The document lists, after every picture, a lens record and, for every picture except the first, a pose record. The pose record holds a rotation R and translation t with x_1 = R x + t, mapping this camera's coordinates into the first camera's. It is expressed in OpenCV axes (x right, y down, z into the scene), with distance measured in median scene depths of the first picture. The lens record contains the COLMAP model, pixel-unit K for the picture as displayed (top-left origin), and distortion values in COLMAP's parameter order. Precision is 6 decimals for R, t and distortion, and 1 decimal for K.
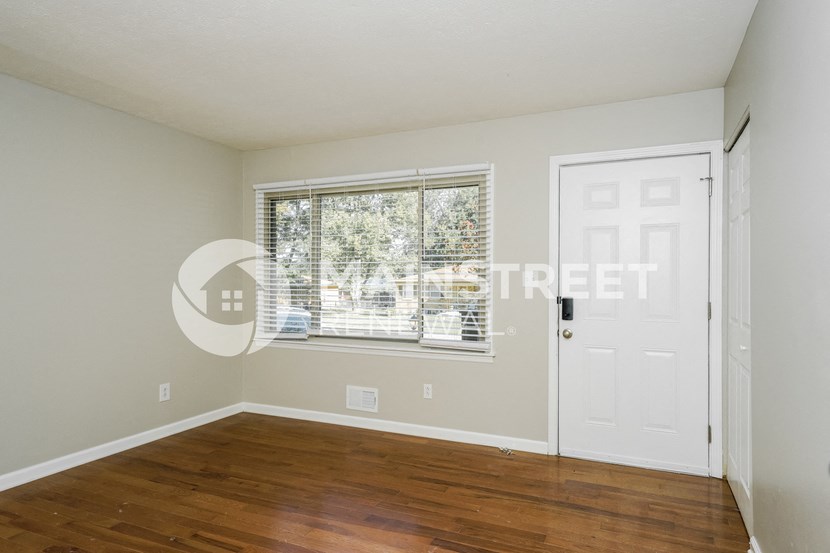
lens RADIAL K [[519.2, 0, 421.0], [0, 519.2, 274.4], [0, 0, 1]] dist [0.017032, -0.000299]
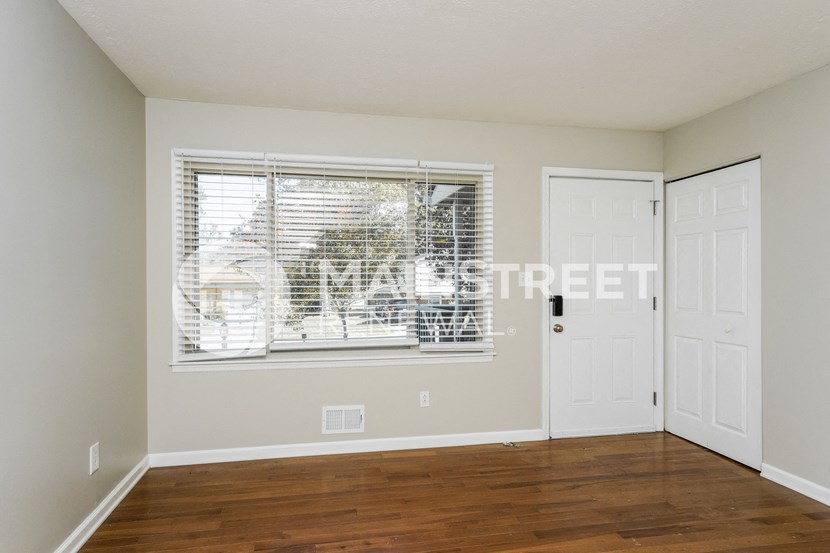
lens RADIAL K [[519.2, 0, 420.2], [0, 519.2, 279.0], [0, 0, 1]] dist [0.017032, -0.000299]
pose [[0.803095, -0.000809, 0.595851, -0.613228], [-0.003723, 0.999973, 0.006376, 0.002605], [-0.595840, -0.007339, 0.803070, 0.280994]]
